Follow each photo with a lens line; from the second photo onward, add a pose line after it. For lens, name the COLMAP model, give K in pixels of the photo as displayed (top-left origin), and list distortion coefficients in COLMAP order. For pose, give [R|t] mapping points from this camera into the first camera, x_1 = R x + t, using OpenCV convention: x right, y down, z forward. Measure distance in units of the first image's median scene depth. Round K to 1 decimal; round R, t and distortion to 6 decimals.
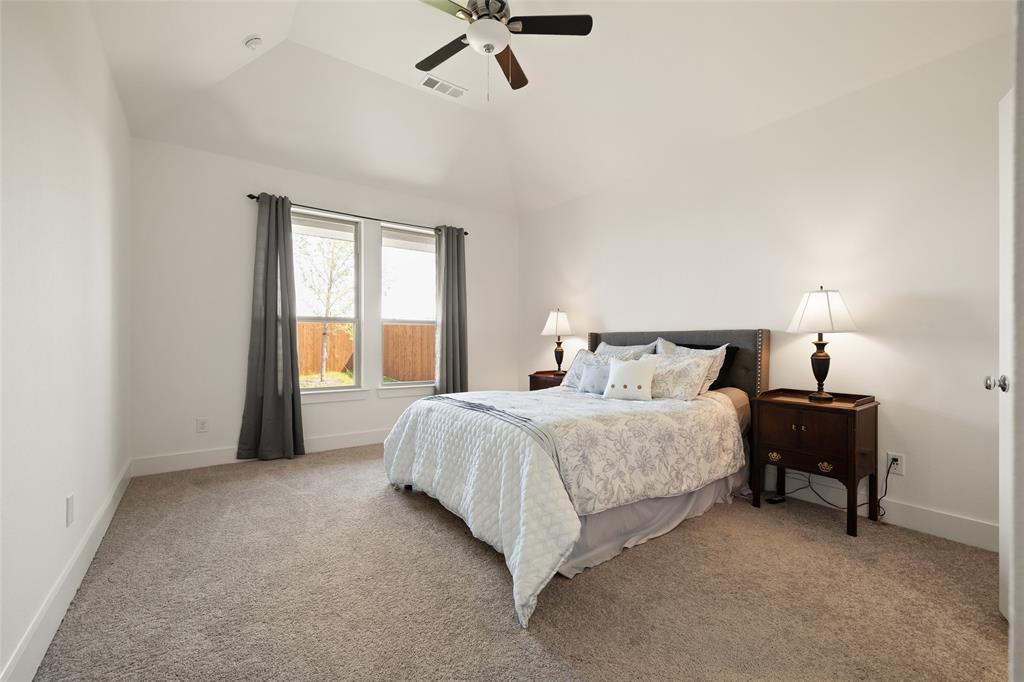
lens RADIAL K [[435.5, 0, 511.6], [0, 435.5, 342.8], [0, 0, 1]] dist [0.004204, 0.000069]
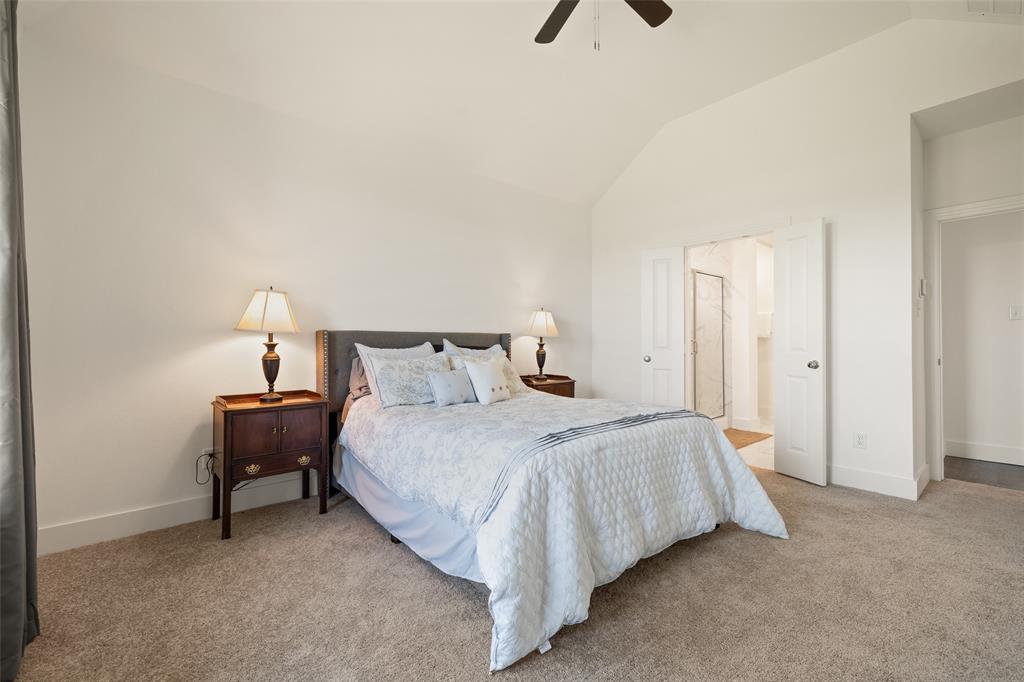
lens RADIAL K [[435.5, 0, 531.3], [0, 435.5, 335.9], [0, 0, 1]] dist [0.004204, 0.000069]
pose [[-0.111890, 0.015197, 0.993604, -0.776220], [0.002331, 0.999884, -0.015031, -0.004000], [-0.993718, 0.000635, -0.111912, 1.111210]]
